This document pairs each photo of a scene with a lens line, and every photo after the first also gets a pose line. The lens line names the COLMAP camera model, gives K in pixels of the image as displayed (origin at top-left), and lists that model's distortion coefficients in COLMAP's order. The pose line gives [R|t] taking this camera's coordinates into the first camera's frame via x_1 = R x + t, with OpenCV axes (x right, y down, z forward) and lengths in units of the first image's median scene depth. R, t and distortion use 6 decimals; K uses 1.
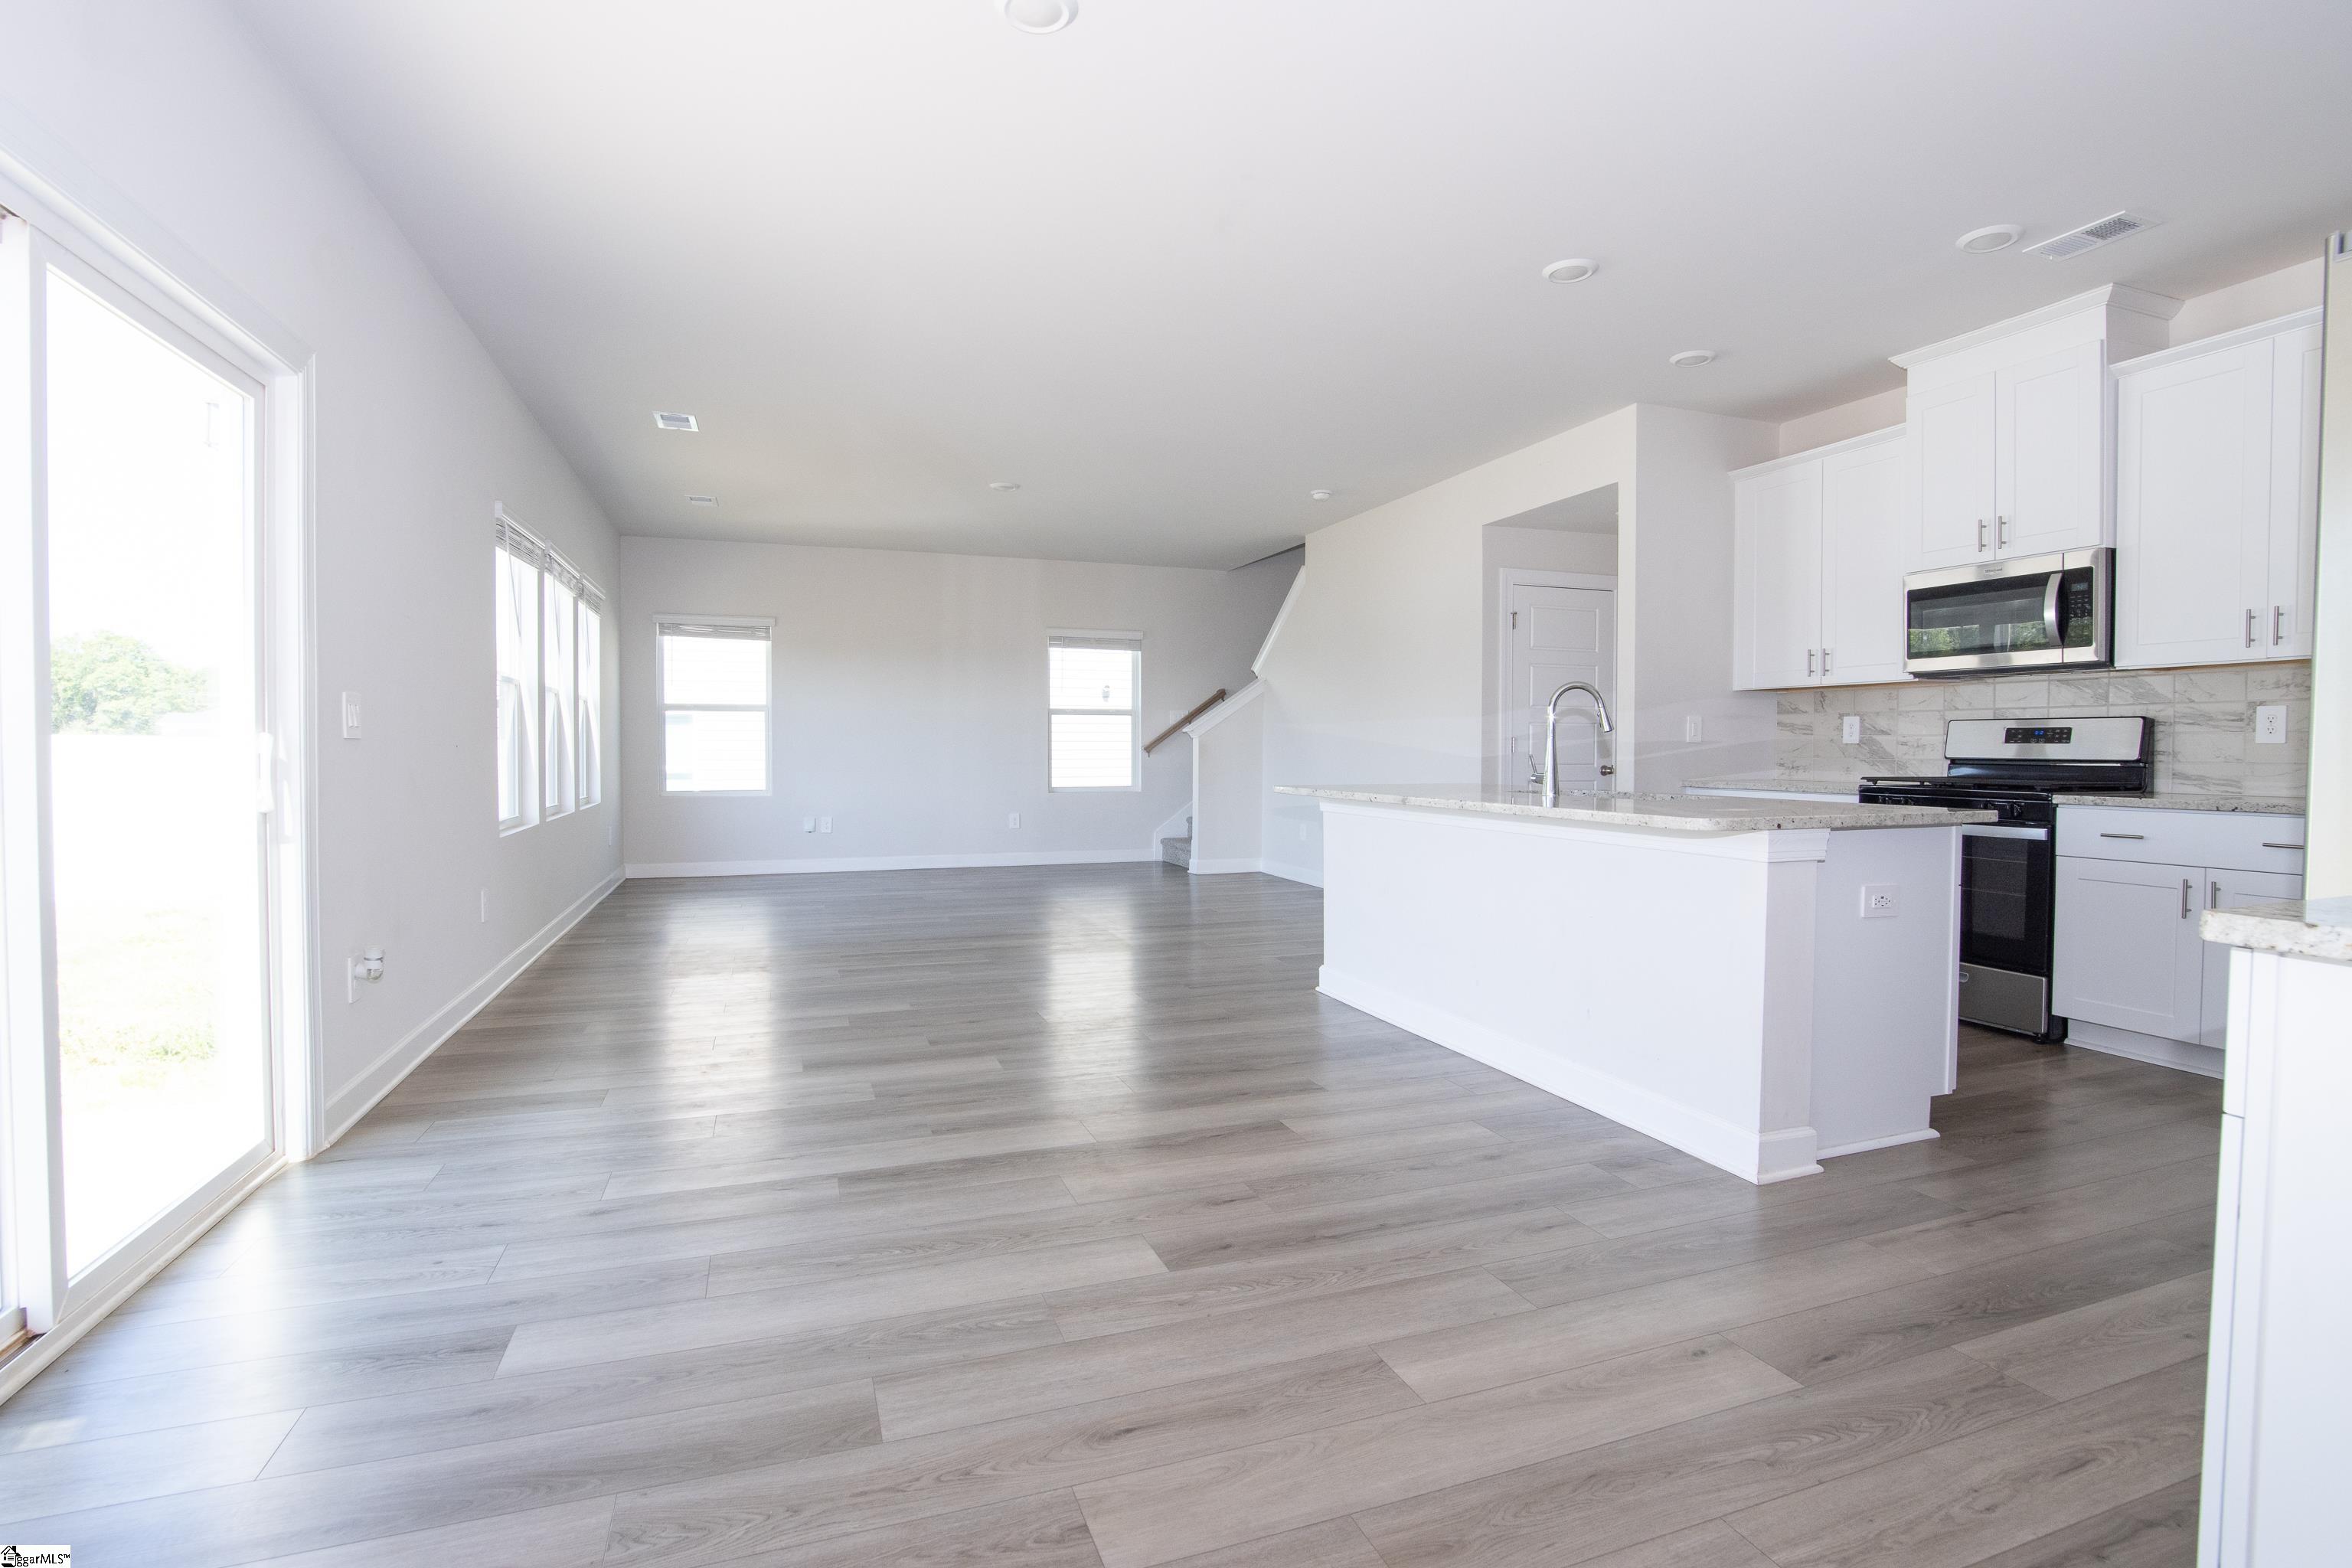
lens RADIAL K [[1115.4, 0, 1183.6], [0, 1115.4, 755.5], [0, 0, 1]] dist [-0.046717, 0.012340]
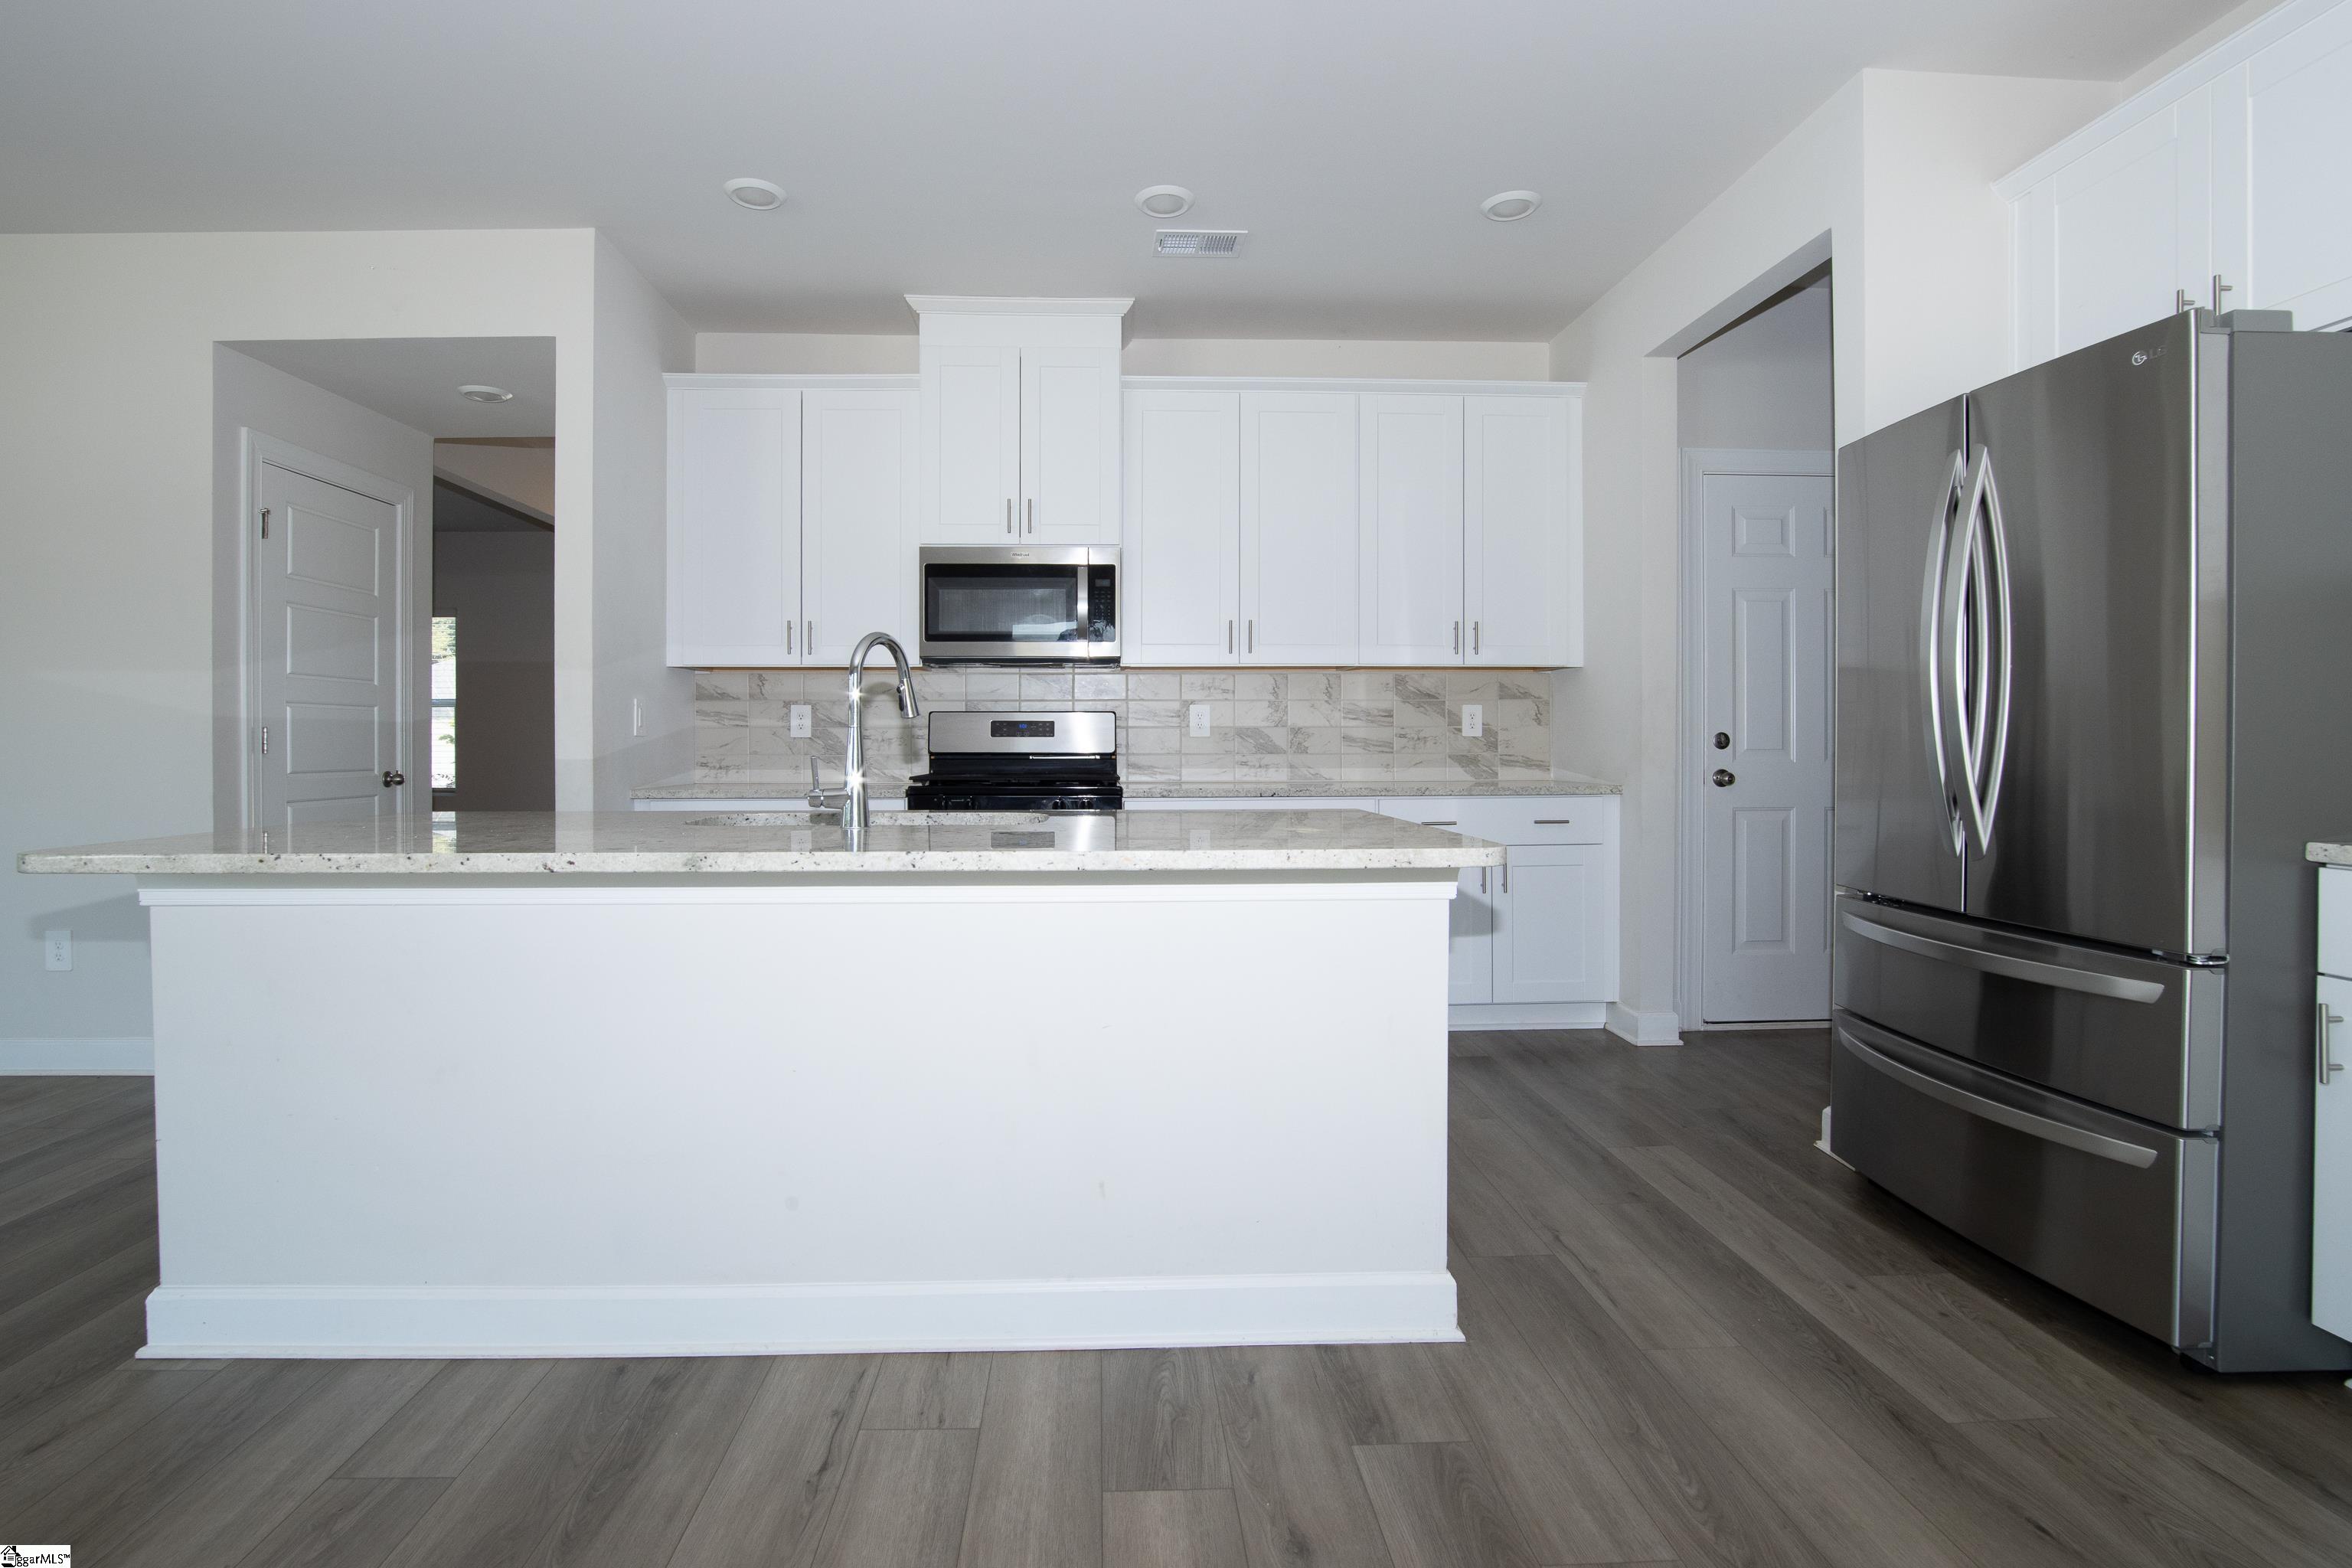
lens RADIAL K [[1122.2, 0, 1166.8], [0, 1122.2, 739.5], [0, 0, 1]] dist [-0.028549, -0.000169]
pose [[0.317174, -0.002576, 0.948364, -0.137149], [0.010818, 0.999941, -0.000902, -0.006340], [-0.948306, 0.010545, 0.317183, 0.541225]]
